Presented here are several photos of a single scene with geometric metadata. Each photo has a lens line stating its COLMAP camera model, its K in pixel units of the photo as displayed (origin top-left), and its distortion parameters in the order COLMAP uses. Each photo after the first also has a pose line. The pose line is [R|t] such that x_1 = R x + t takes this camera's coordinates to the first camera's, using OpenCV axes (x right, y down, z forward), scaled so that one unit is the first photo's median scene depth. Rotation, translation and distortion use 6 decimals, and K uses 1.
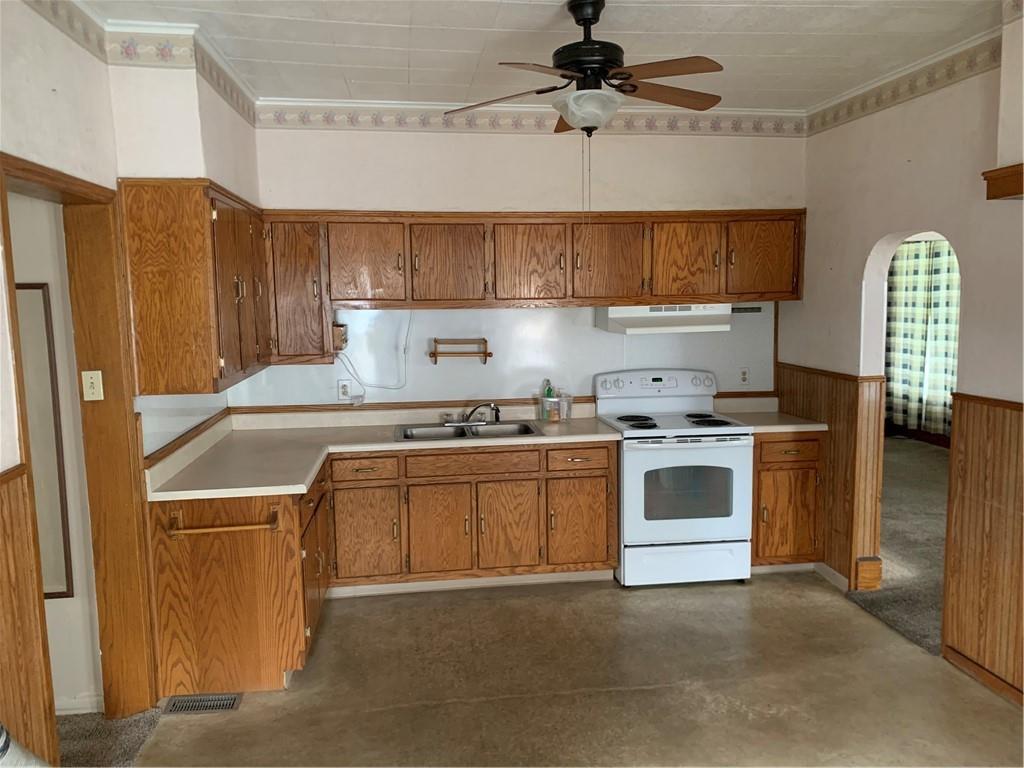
lens RADIAL K [[777.2, 0, 514.3], [0, 777.2, 380.6], [0, 0, 1]] dist [0.031819, -0.013979]
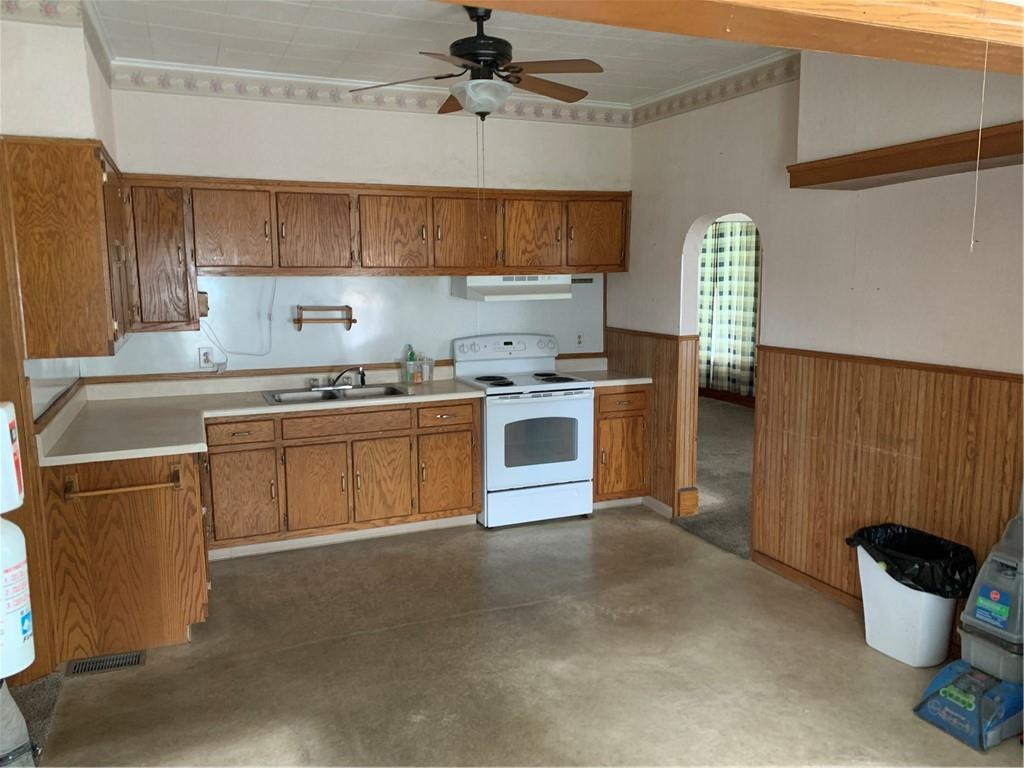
lens RADIAL K [[777.2, 0, 502.0], [0, 777.2, 381.1], [0, 0, 1]] dist [0.031819, -0.013979]
pose [[0.969995, -0.027098, 0.241609, -0.104176], [0.019972, 0.999292, 0.031894, 0.019829], [-0.242302, -0.026112, 0.969849, -0.075772]]
